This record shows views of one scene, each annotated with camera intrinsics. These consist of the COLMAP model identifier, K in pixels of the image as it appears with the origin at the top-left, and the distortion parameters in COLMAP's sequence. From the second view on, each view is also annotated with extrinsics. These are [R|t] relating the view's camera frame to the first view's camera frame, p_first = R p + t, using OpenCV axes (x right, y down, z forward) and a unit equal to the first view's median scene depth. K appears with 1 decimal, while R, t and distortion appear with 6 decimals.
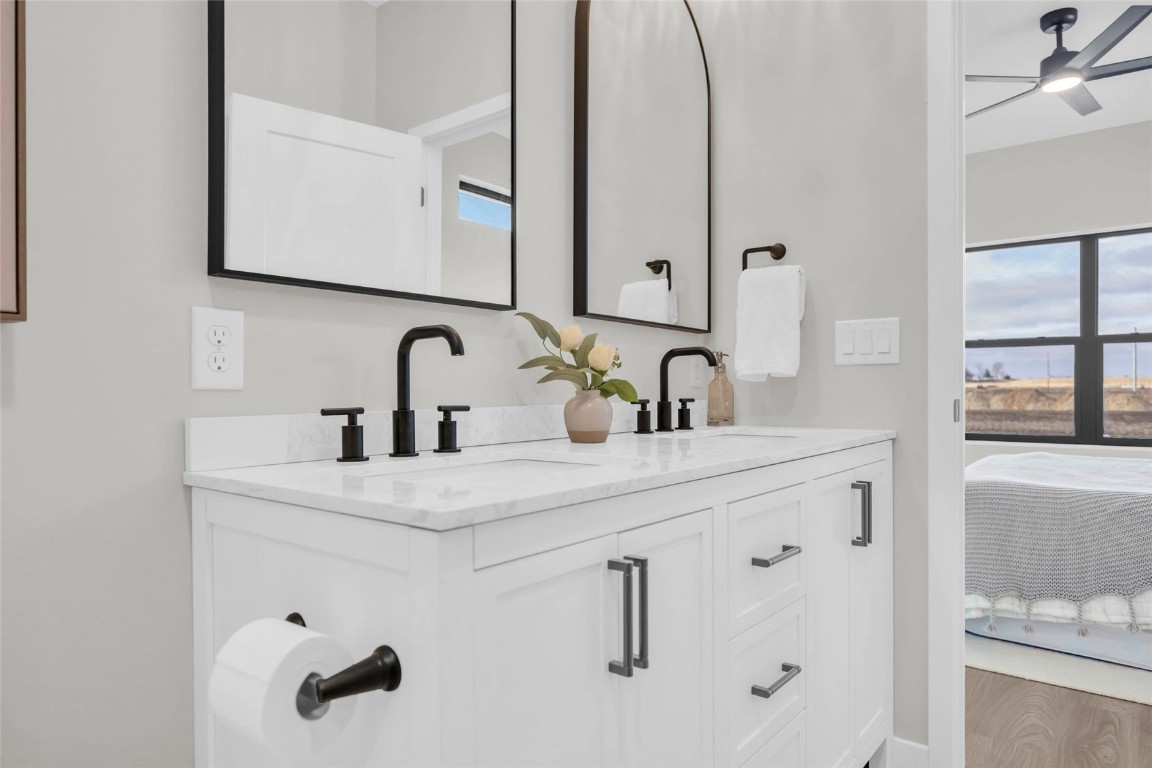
lens RADIAL K [[725.9, 0, 578.3], [0, 725.9, 388.9], [0, 0, 1]] dist [0.005430, -0.002496]
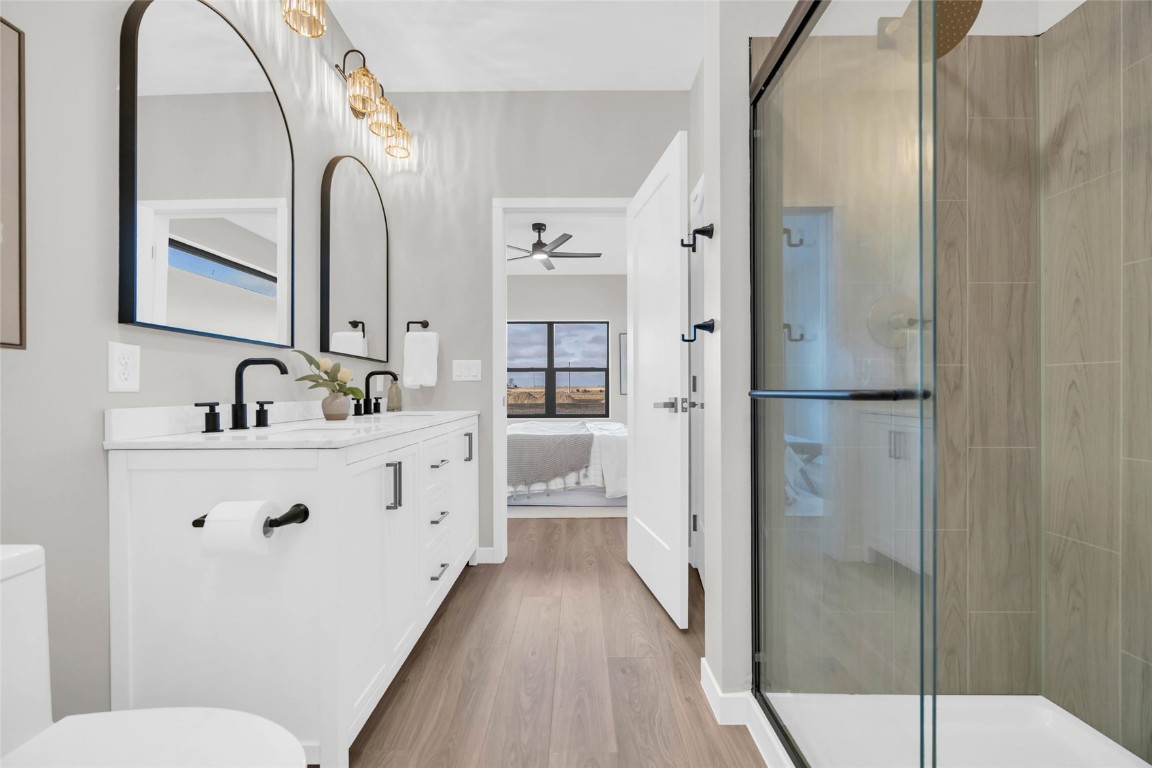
lens RADIAL K [[725.9, 0, 575.7], [0, 725.9, 388.2], [0, 0, 1]] dist [0.005430, -0.002496]
pose [[0.799033, 0.004764, 0.601268, -0.623889], [0.000760, 0.999960, -0.008933, 0.007438], [-0.601286, 0.007595, 0.798998, -0.895990]]
